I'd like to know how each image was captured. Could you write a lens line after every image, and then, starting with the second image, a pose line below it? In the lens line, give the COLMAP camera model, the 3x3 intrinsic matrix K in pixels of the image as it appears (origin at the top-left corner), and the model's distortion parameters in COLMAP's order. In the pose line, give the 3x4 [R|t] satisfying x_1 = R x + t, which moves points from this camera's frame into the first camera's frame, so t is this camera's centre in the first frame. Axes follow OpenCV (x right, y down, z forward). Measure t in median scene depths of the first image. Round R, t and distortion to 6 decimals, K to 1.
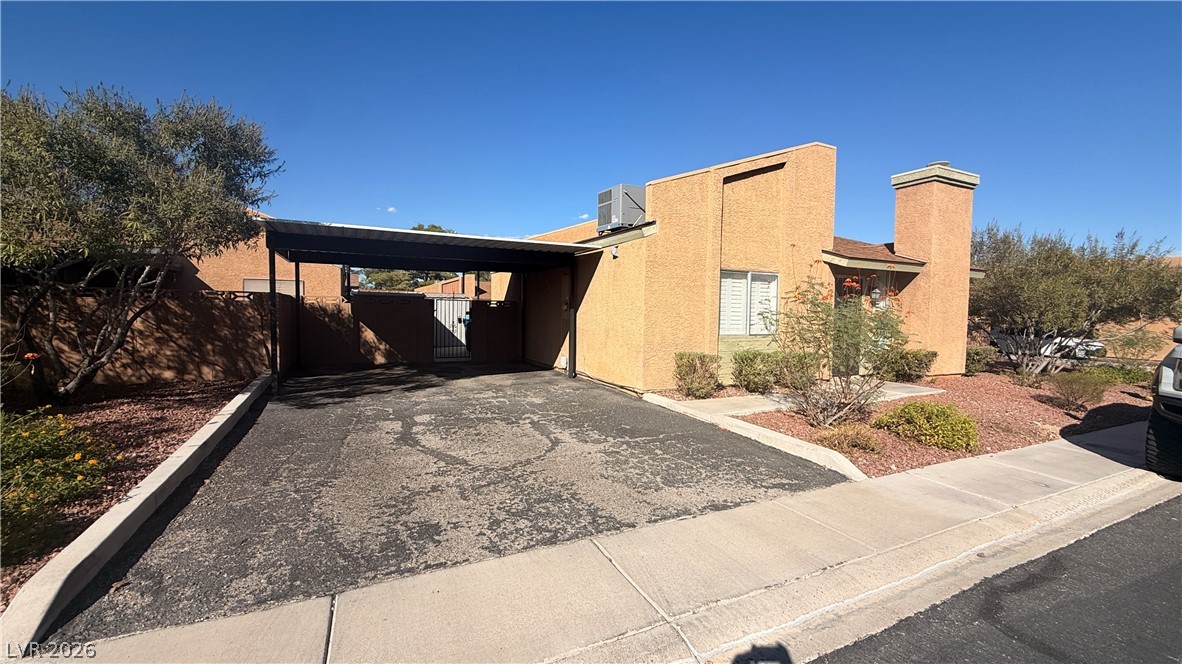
lens RADIAL K [[464.4, 0, 590.1], [0, 464.4, 328.9], [0, 0, 1]] dist [-0.000015, -0.000456]
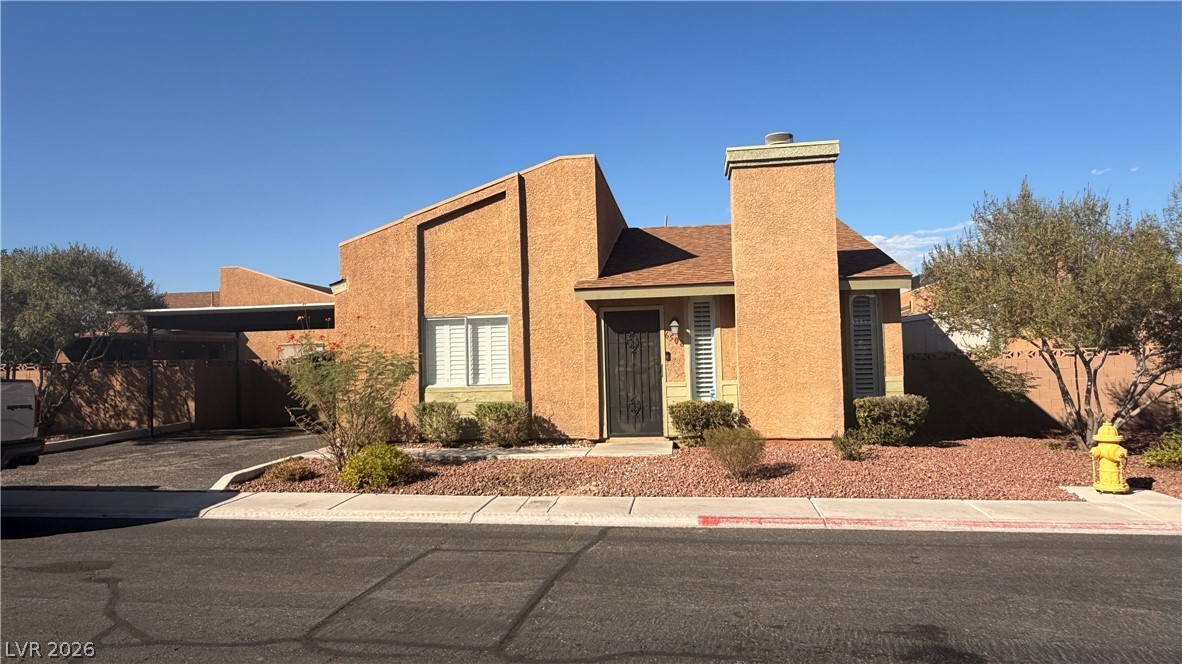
lens RADIAL K [[749.8, 0, 593.3], [0, 749.8, 329.7], [0, 0, 1]] dist [-0.002224, -0.002349]
pose [[0.835586, -0.062602, -0.545781, 1.428978], [0.017109, 0.995970, -0.088045, 0.040439], [0.549093, 0.064232, 0.833289, -0.103130]]
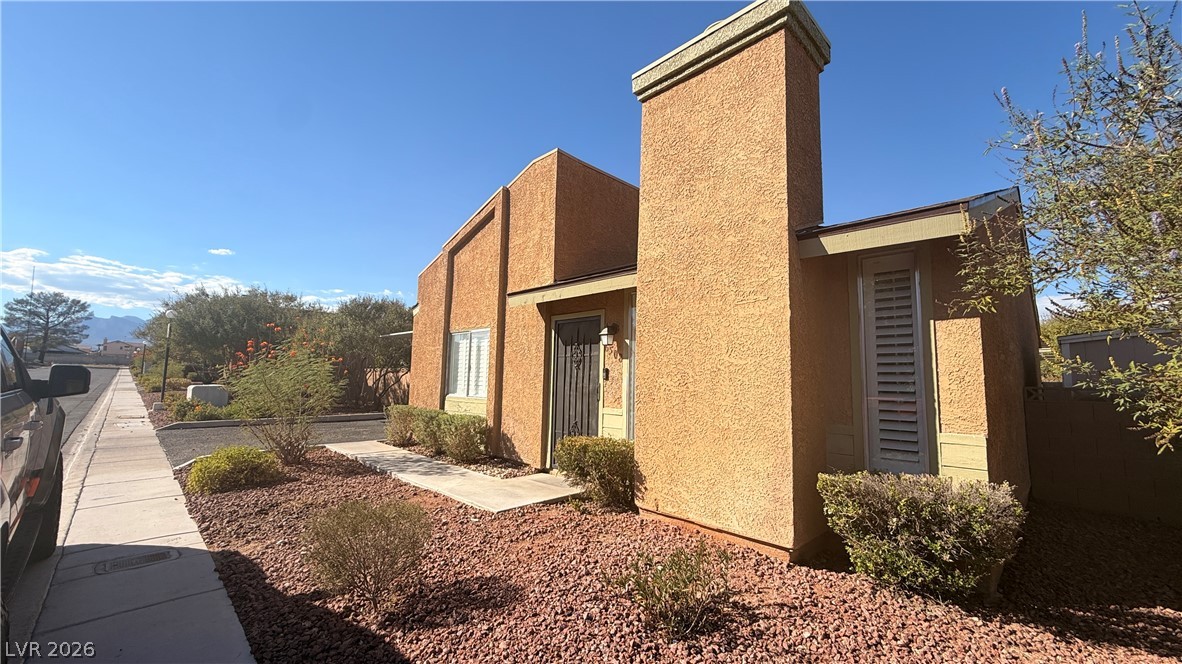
lens RADIAL K [[464.4, 0, 592.4], [0, 464.4, 331.3], [0, 0, 1]] dist [-0.000015, -0.000456]
pose [[0.330267, -0.110197, -0.937433, 1.407380], [-0.055901, 0.989135, -0.135969, -0.002972], [0.942231, 0.097310, 0.320519, 0.976221]]
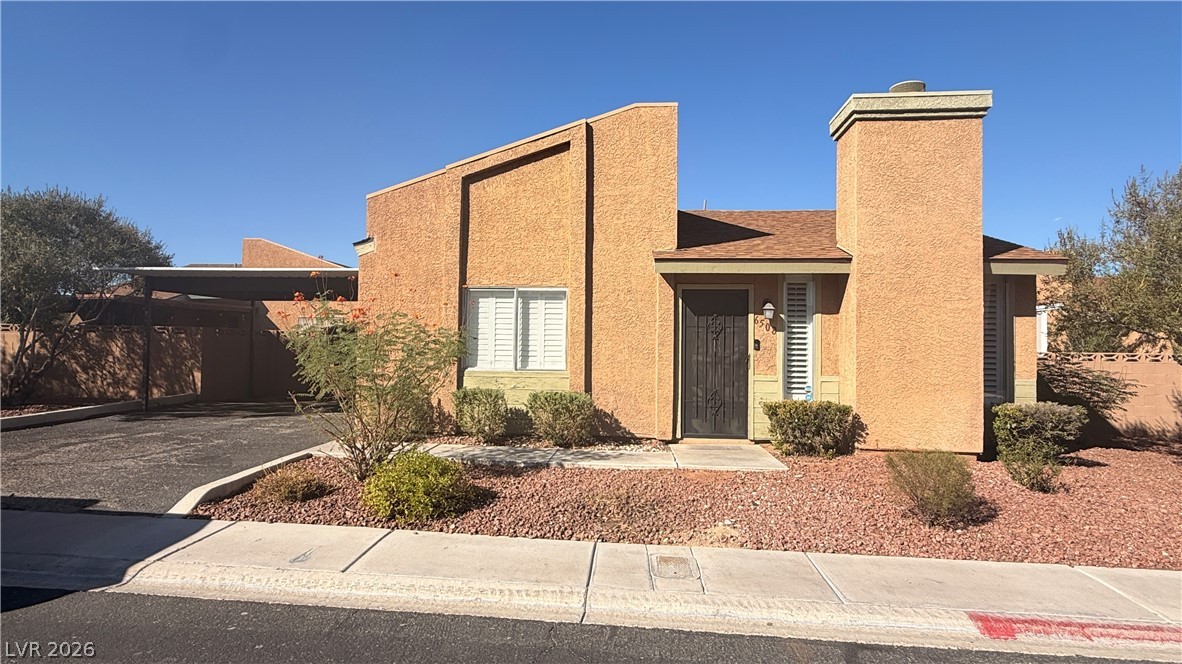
lens RADIAL K [[604.9, 0, 593.2], [0, 604.9, 330.2], [0, 0, 1]] dist [-0.003285, 0.000909]
pose [[0.861518, -0.017718, -0.507418, 1.012351], [-0.021078, 0.997281, -0.070610, 0.017436], [0.507289, 0.071527, 0.858802, 0.210363]]
